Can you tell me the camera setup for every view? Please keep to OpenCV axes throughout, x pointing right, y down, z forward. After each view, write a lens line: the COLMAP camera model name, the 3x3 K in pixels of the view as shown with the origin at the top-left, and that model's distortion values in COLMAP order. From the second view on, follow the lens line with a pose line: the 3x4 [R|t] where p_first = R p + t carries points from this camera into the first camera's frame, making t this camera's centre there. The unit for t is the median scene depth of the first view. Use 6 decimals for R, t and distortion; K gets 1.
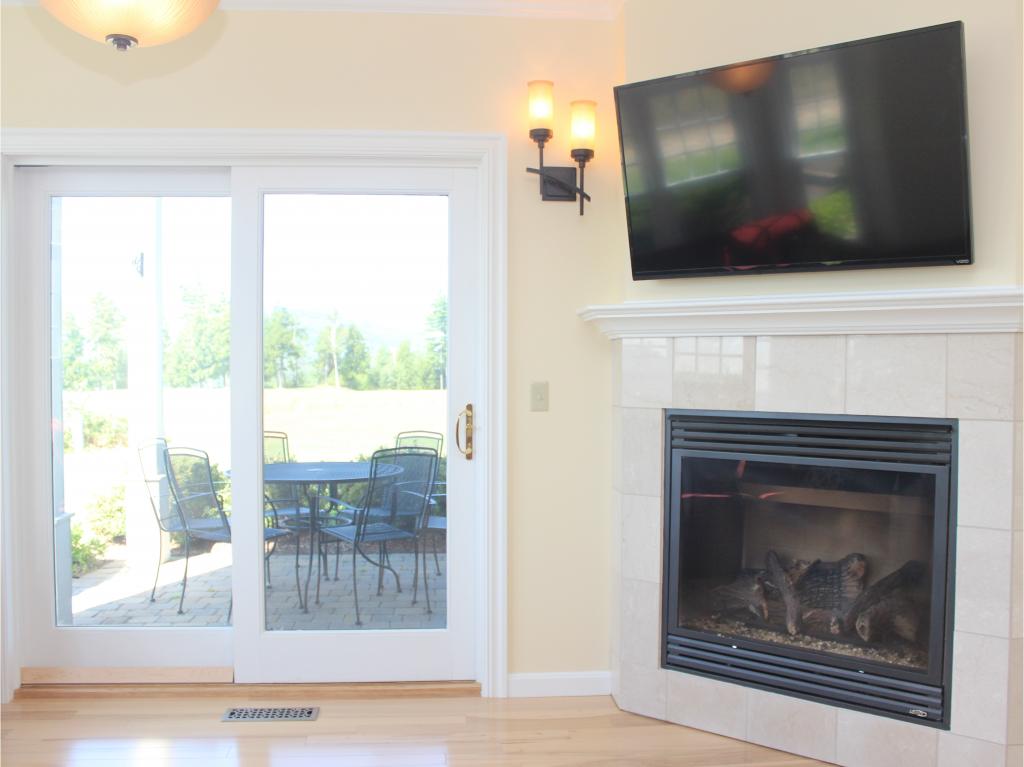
lens RADIAL K [[960.4, 0, 499.2], [0, 960.4, 390.3], [0, 0, 1]] dist [-0.157040, 0.124682]
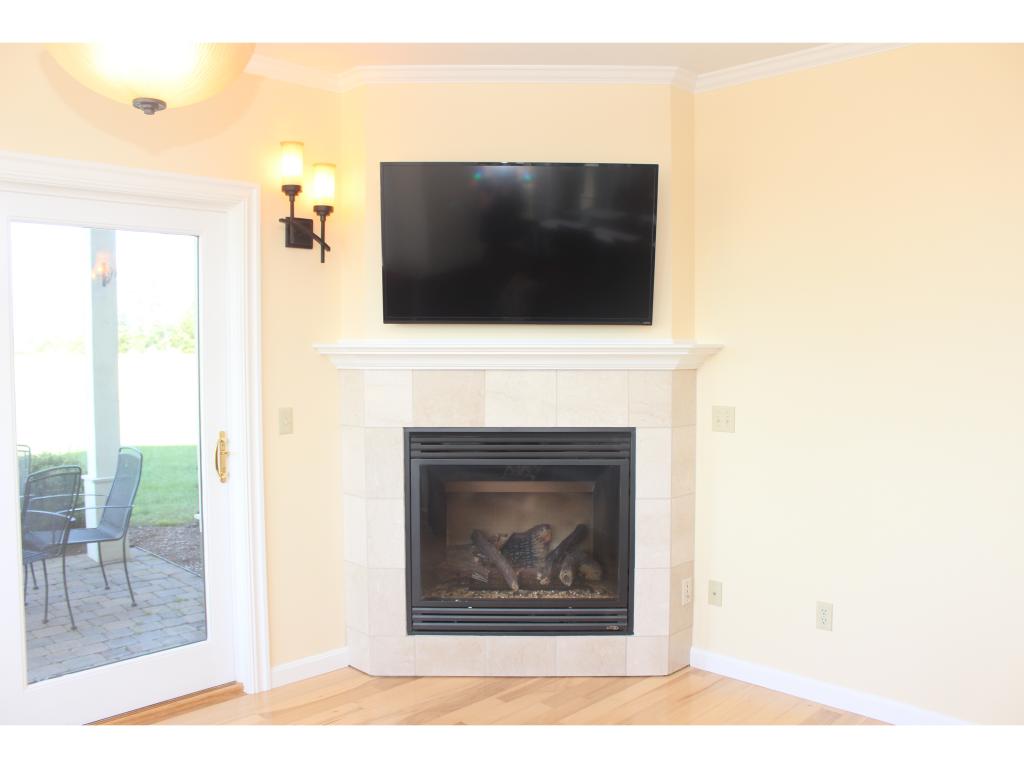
lens RADIAL K [[867.5, 0, 514.1], [0, 867.5, 413.1], [0, 0, 1]] dist [-0.103541, 0.007822]
pose [[0.768574, -0.055742, 0.637328, -0.443112], [0.020246, 0.997817, 0.062856, -0.068646], [-0.639440, -0.035406, 0.768025, 0.052619]]
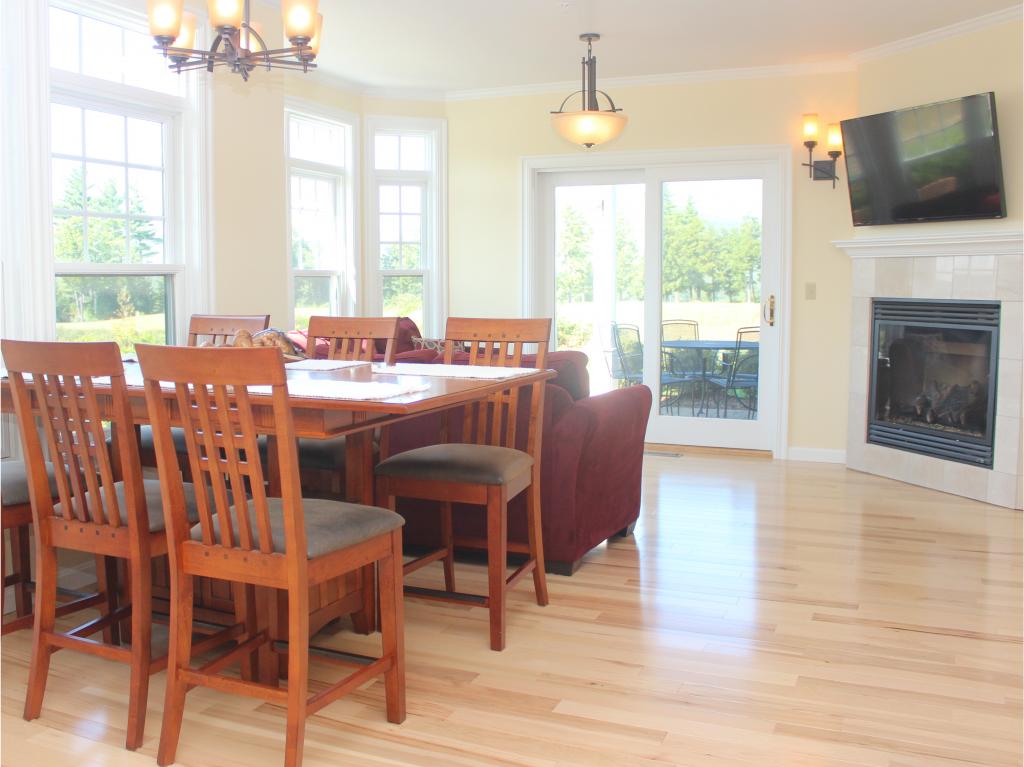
lens RADIAL K [[960.4, 0, 499.2], [0, 960.4, 390.3], [0, 0, 1]] dist [-0.157040, 0.124682]
pose [[0.888832, 0.047734, -0.455740, 0.374393], [-0.005971, 0.995682, 0.092642, 0.034502], [0.458194, -0.079622, 0.885279, -0.926583]]
